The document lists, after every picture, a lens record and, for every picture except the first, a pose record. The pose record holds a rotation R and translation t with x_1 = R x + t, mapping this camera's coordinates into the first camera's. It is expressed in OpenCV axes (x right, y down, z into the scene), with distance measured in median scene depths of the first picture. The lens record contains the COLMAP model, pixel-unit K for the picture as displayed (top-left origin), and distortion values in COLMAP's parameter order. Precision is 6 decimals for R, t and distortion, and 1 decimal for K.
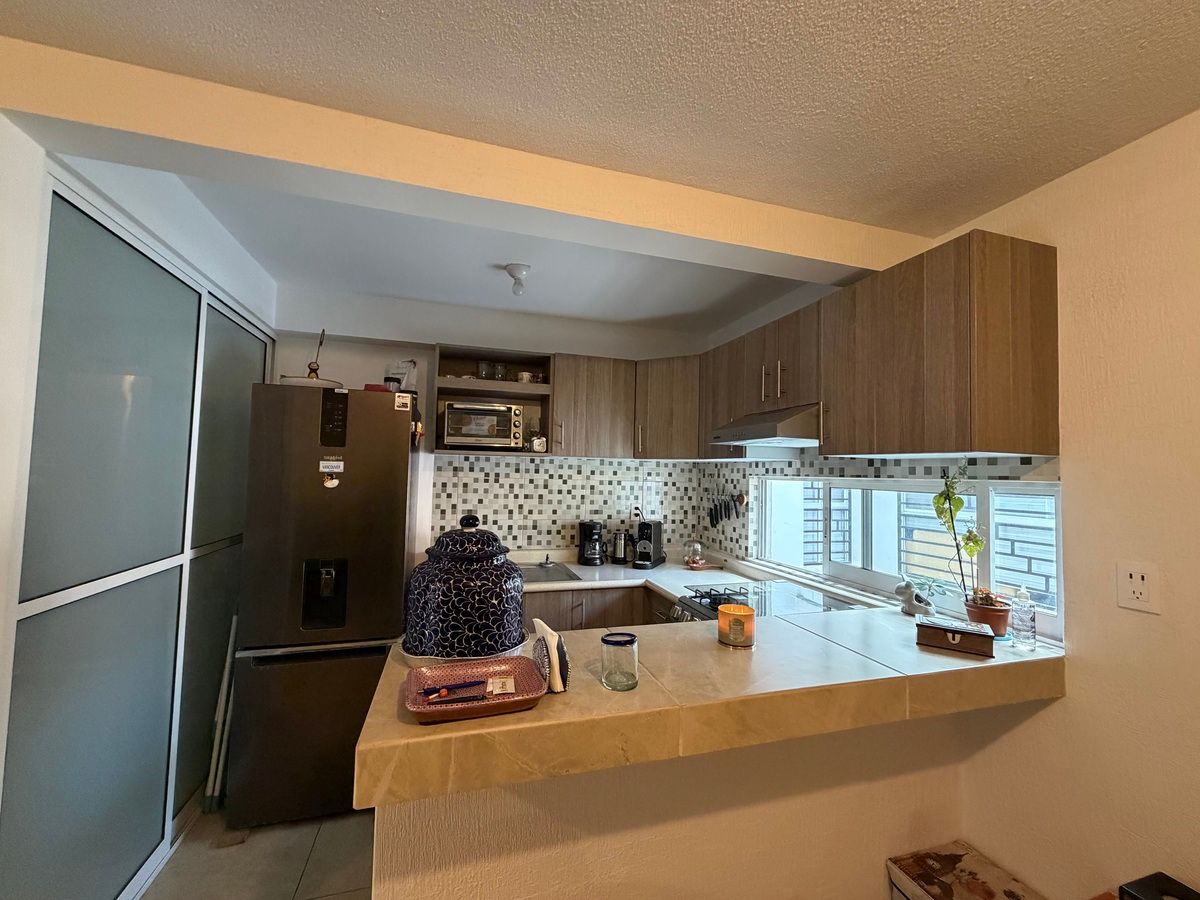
lens RADIAL K [[480.5, 0, 595.0], [0, 480.5, 449.7], [0, 0, 1]] dist [0.000527, -0.000401]
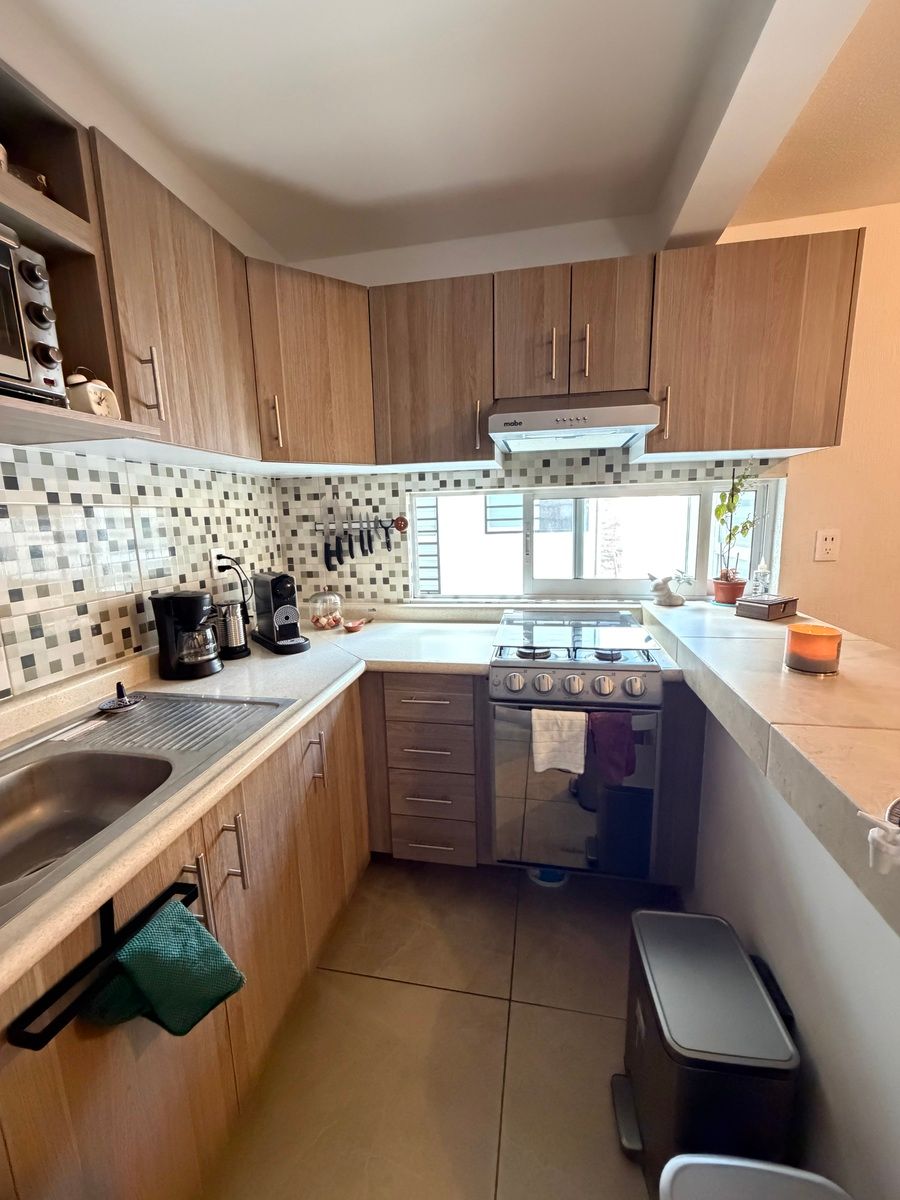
lens RADIAL K [[480.5, 0, 447.1], [0, 480.5, 599.8], [0, 0, 1]] dist [0.000527, -0.000401]
pose [[0.458396, -0.189791, 0.868247, -0.307371], [-0.004865, 0.976382, 0.215997, 0.051487], [-0.888735, -0.103236, 0.446646, 0.541097]]
